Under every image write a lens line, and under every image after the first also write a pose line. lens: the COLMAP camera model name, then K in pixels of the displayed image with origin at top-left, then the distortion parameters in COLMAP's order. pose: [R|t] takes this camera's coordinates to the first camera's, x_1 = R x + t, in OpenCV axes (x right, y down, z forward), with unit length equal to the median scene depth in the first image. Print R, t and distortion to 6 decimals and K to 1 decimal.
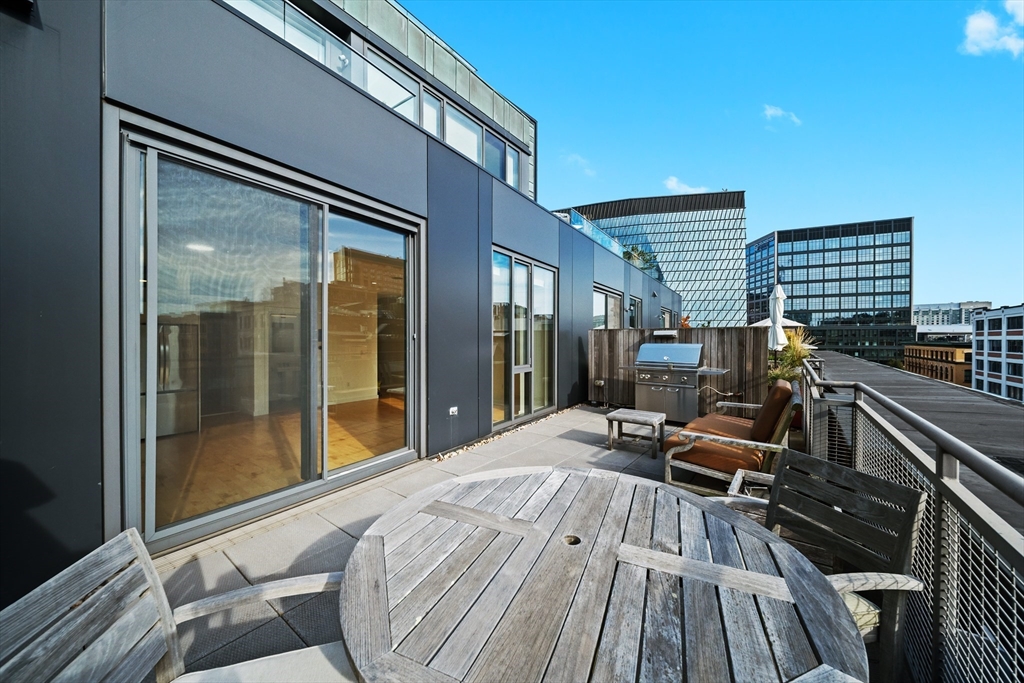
lens RADIAL K [[359.2, 0, 490.1], [0, 359.2, 342.5], [0, 0, 1]] dist [-0.000433, -0.002391]
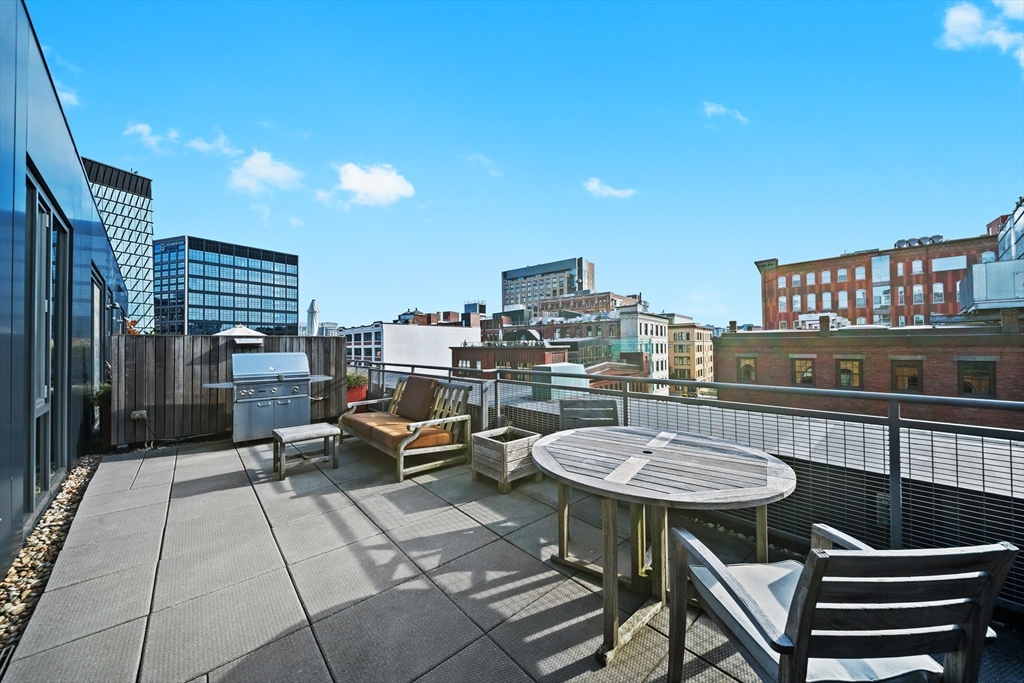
lens RADIAL K [[359.2, 0, 513.8], [0, 359.2, 342.5], [0, 0, 1]] dist [-0.000433, -0.002391]
pose [[0.168513, 0.005314, 0.985685, -0.304166], [0.022112, 0.999713, -0.009170, -0.001105], [-0.985451, 0.023341, 0.168347, 0.243112]]
